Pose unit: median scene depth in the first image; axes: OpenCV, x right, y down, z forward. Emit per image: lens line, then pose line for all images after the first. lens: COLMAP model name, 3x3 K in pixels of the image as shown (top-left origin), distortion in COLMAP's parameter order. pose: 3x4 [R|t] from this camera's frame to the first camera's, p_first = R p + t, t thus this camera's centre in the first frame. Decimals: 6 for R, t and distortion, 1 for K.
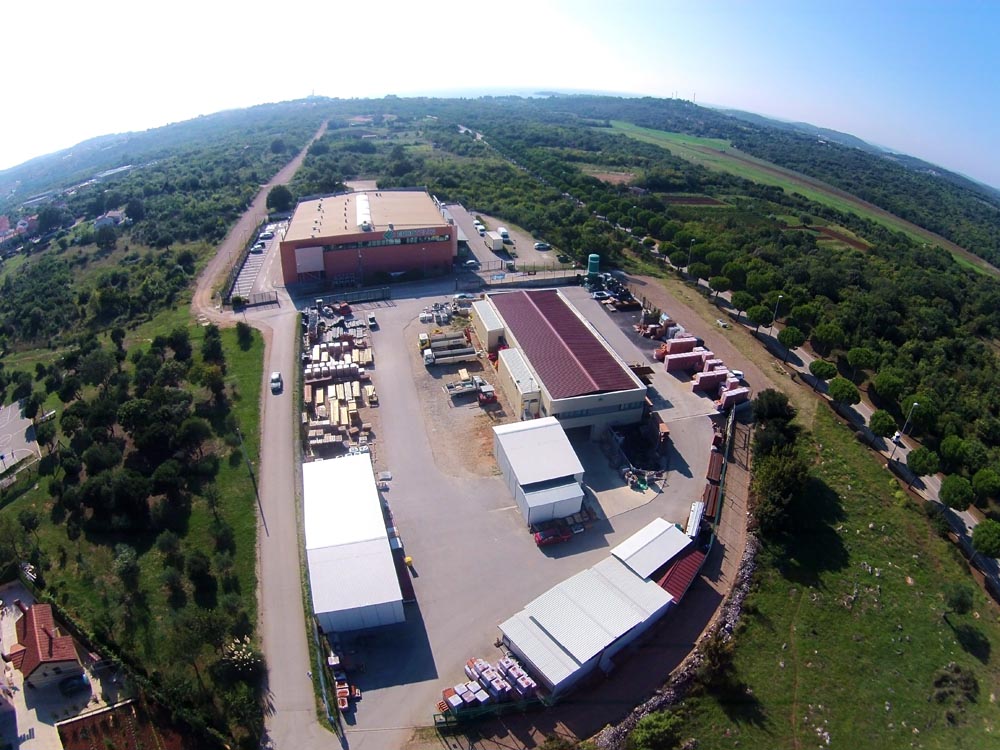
lens RADIAL K [[573.8, 0, 522.7], [0, 573.8, 373.6], [0, 0, 1]] dist [-0.364086, 0.129331]
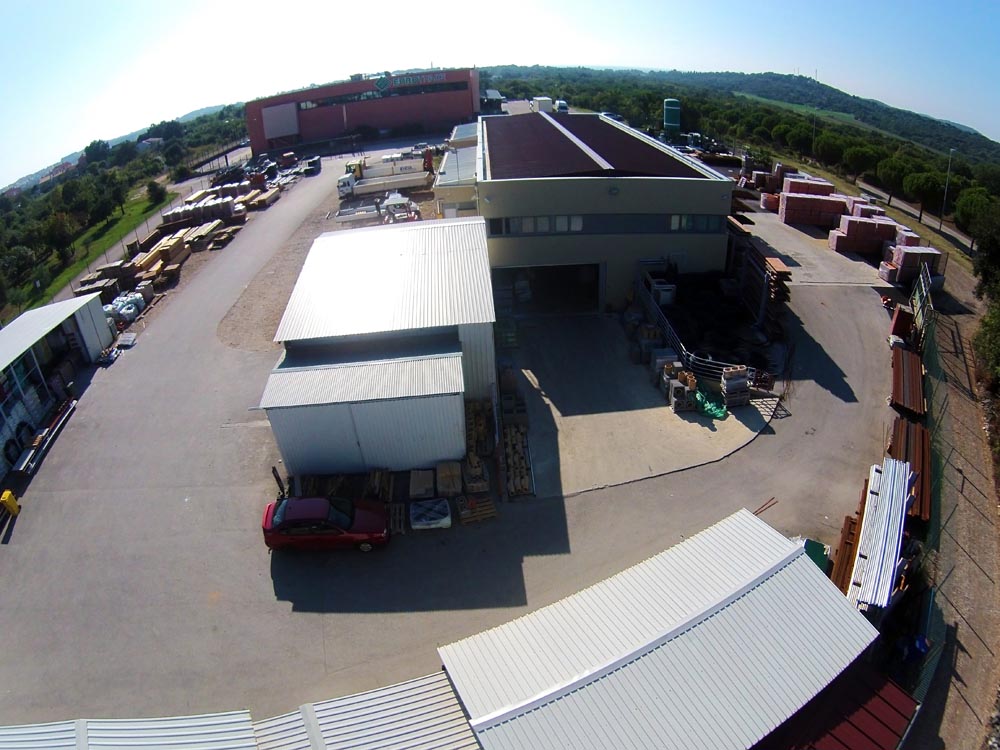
lens RADIAL K [[560.5, 0, 510.7], [0, 560.5, 378.2], [0, 0, 1]] dist [-0.314908, 0.083788]
pose [[0.971882, 0.062764, -0.226949, 0.163986], [-0.052513, 0.997321, 0.050932, 0.167044], [0.229538, -0.037582, 0.972574, 0.640248]]
